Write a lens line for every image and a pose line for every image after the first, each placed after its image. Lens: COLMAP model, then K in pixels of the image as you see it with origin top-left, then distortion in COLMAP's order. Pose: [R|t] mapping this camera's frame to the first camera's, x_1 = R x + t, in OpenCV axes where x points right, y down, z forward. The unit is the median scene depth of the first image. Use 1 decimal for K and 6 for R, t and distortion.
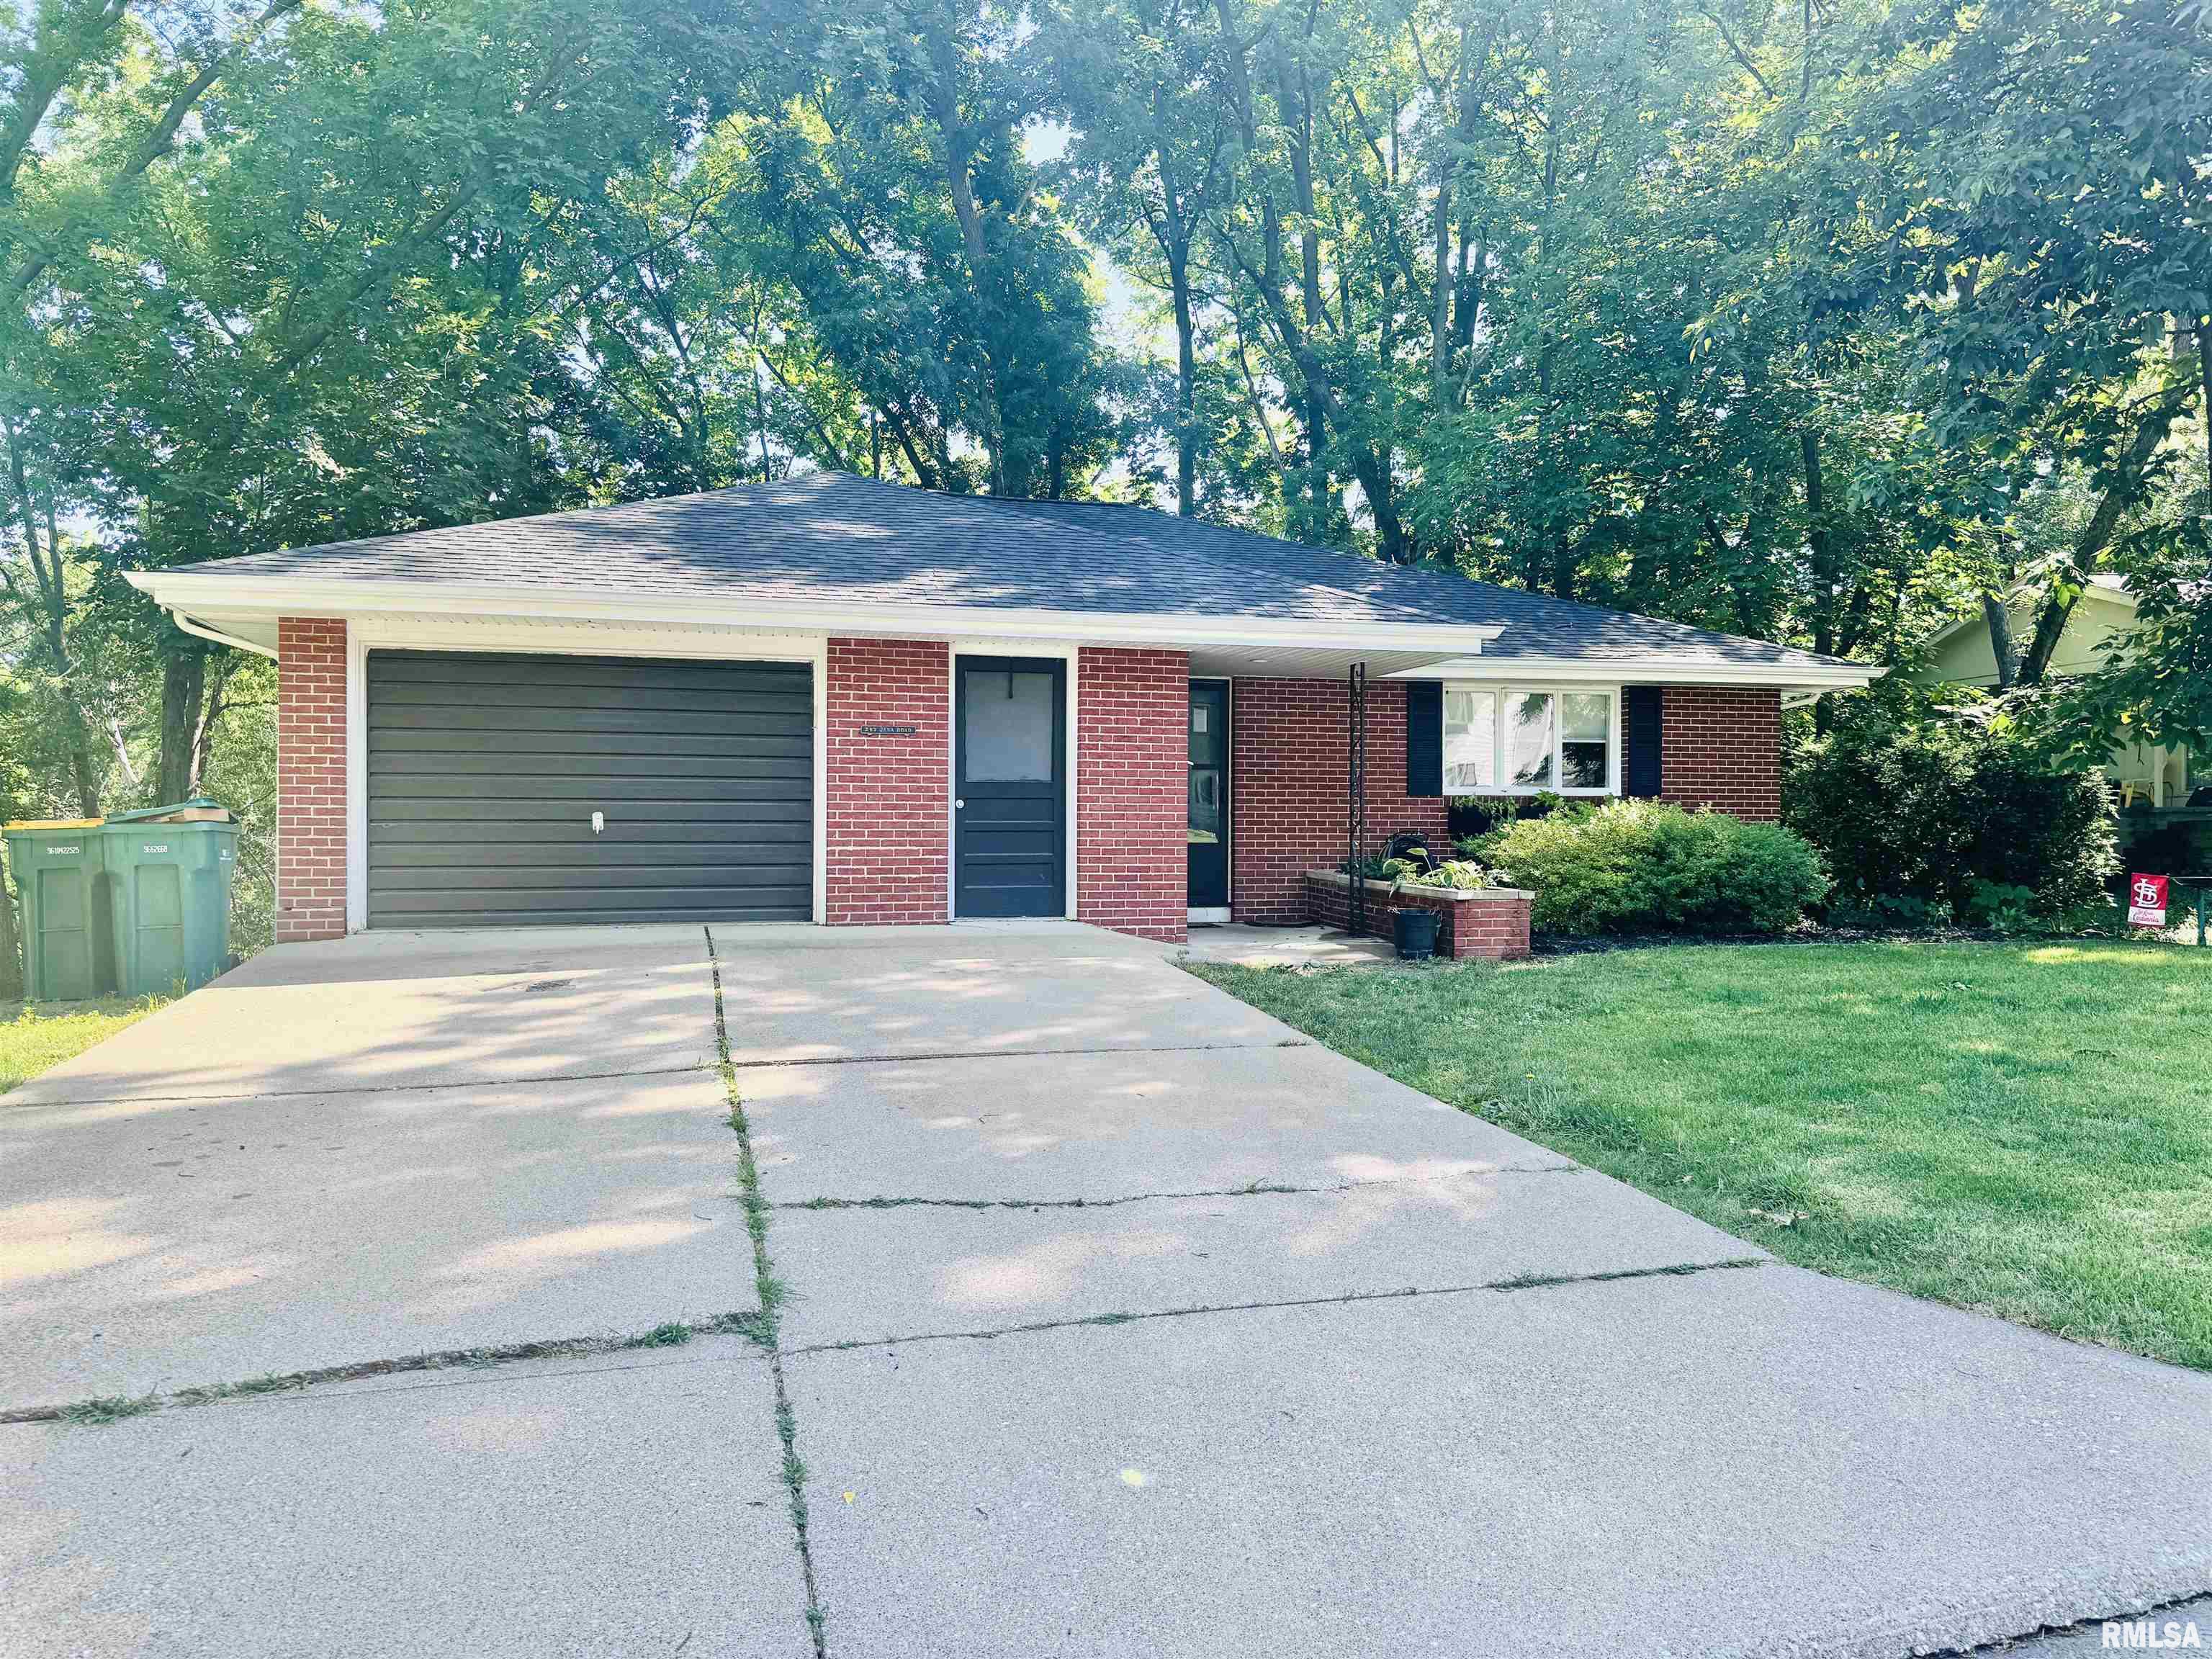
lens RADIAL K [[1536.9, 0, 1109.7], [0, 1536.9, 837.7], [0, 0, 1]] dist [0.072407, -0.004060]
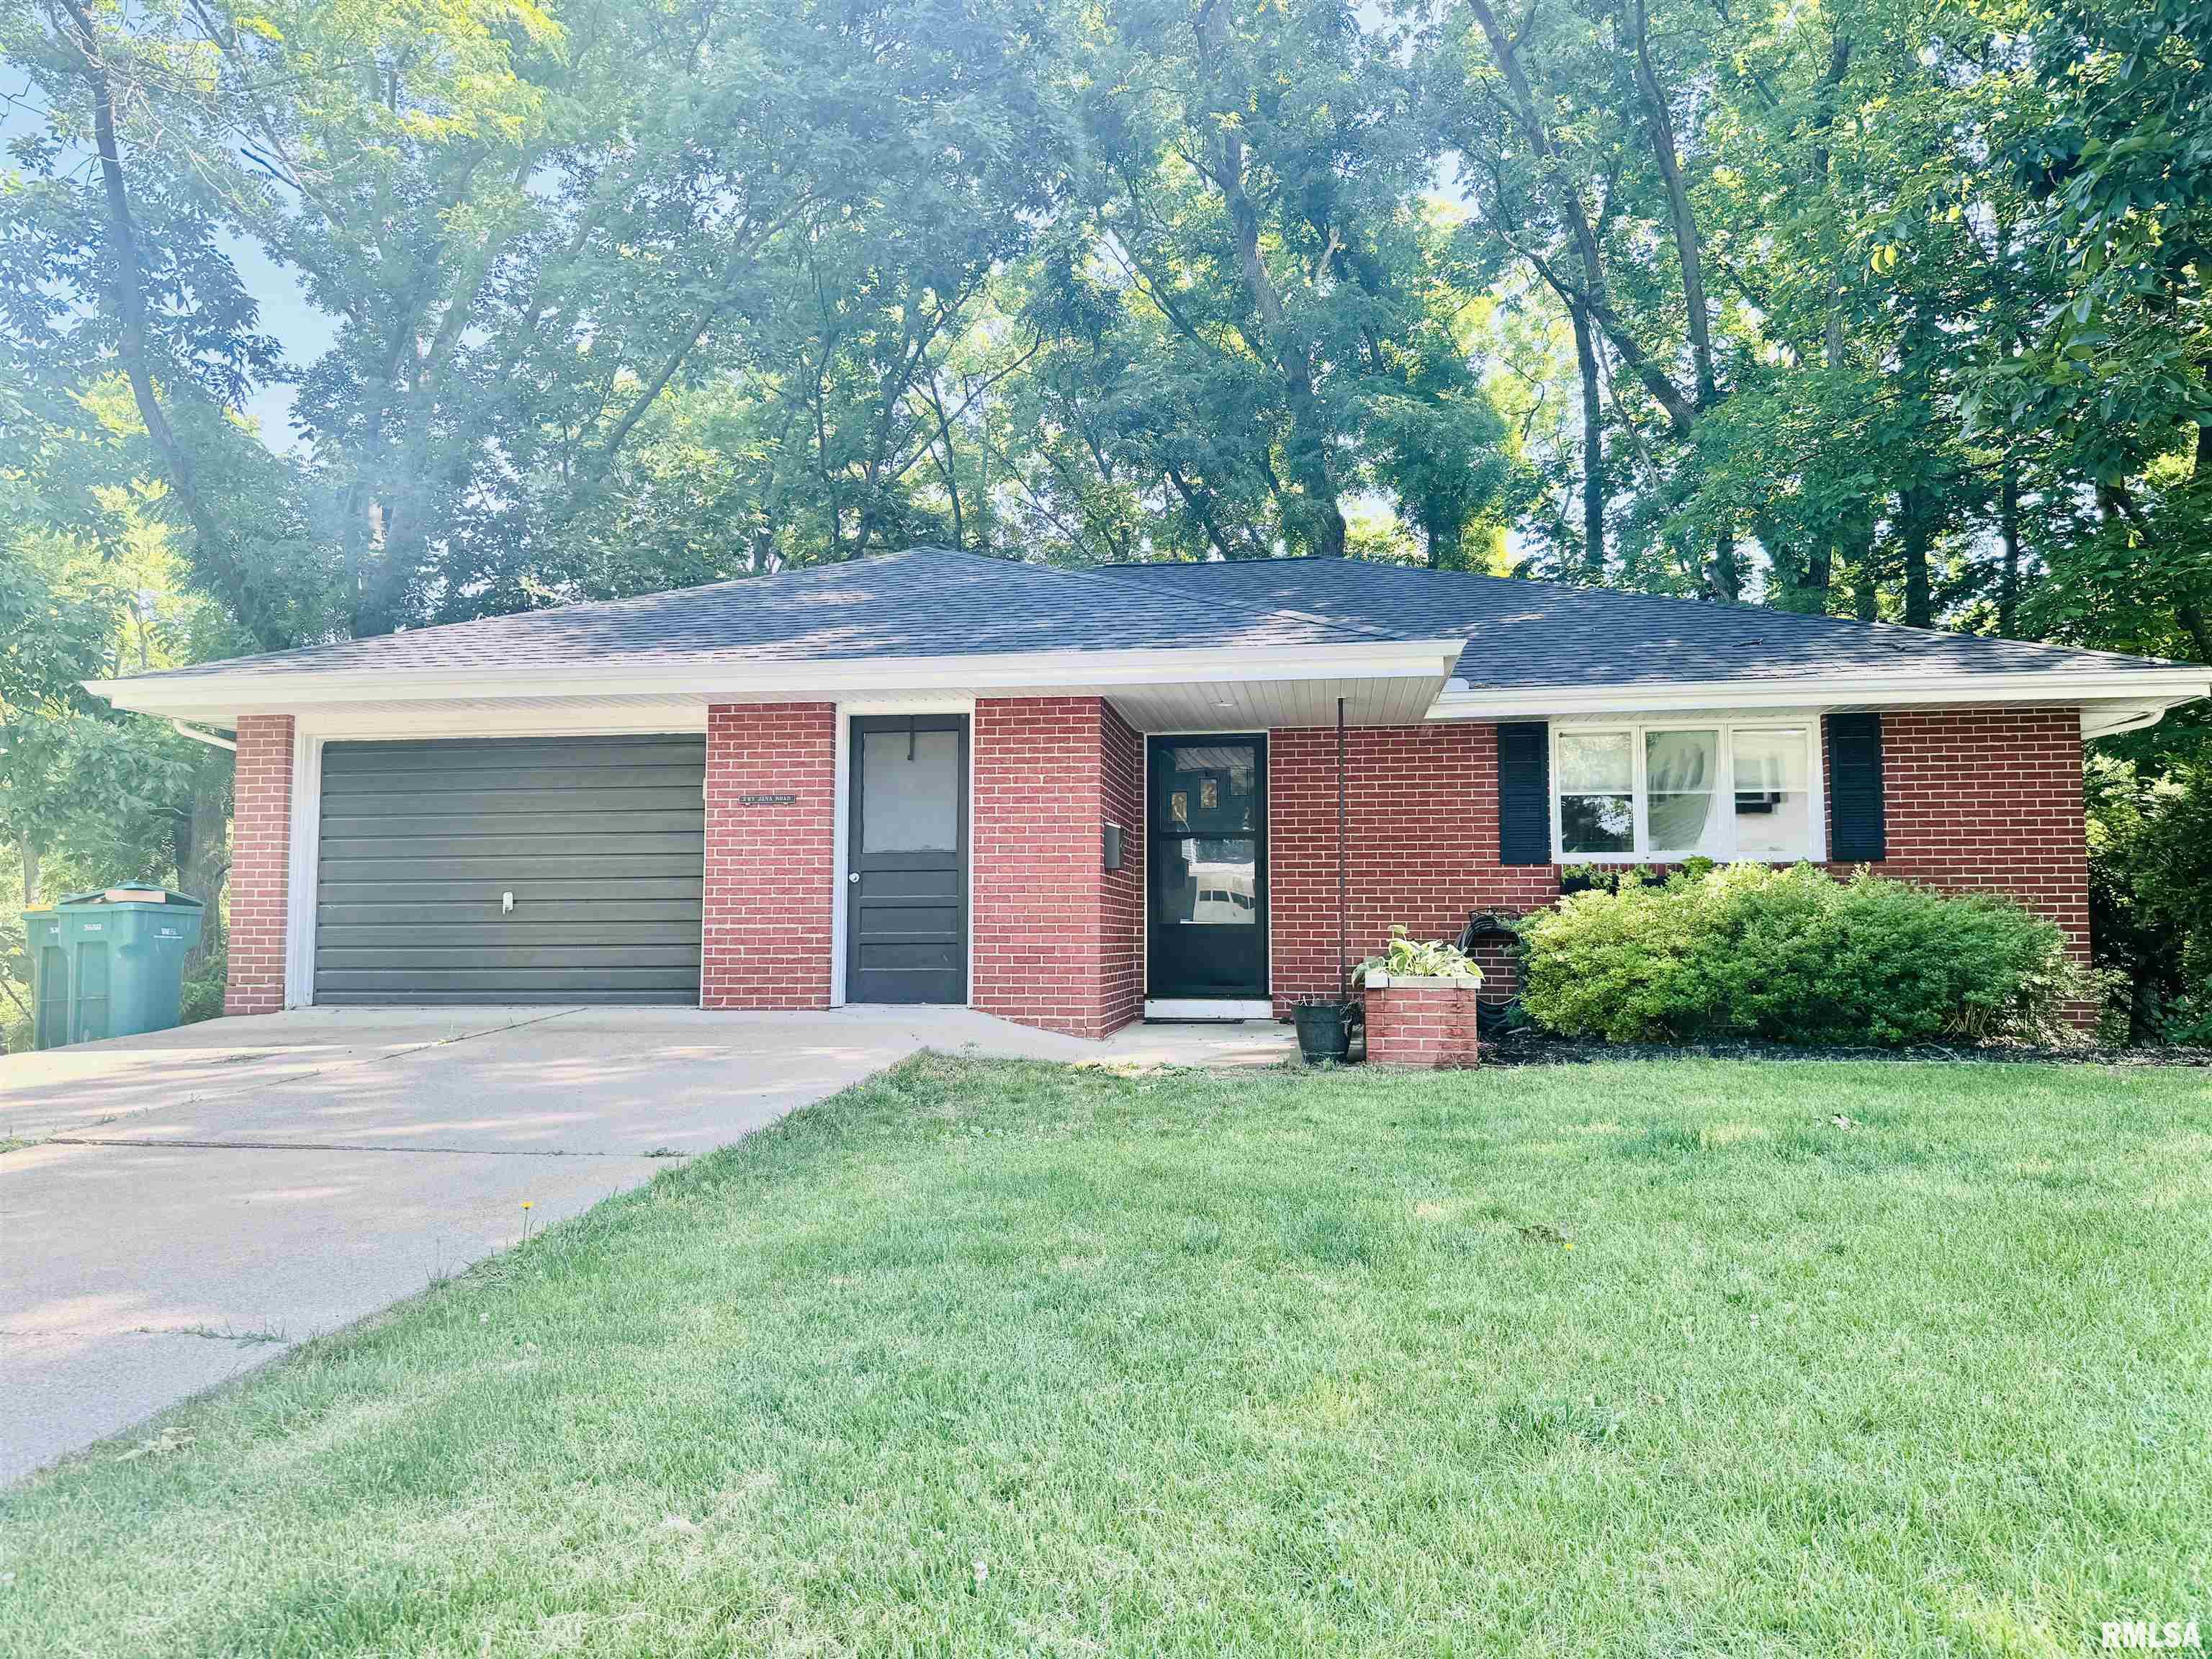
lens RADIAL K [[1536.9, 0, 1106.1], [0, 1536.9, 816.8], [0, 0, 1]] dist [0.072407, -0.004060]
pose [[0.915322, -0.034123, -0.401275, 0.405474], [0.000389, 0.996478, -0.083850, 0.018634], [0.402723, 0.076594, 0.912111, 0.224366]]
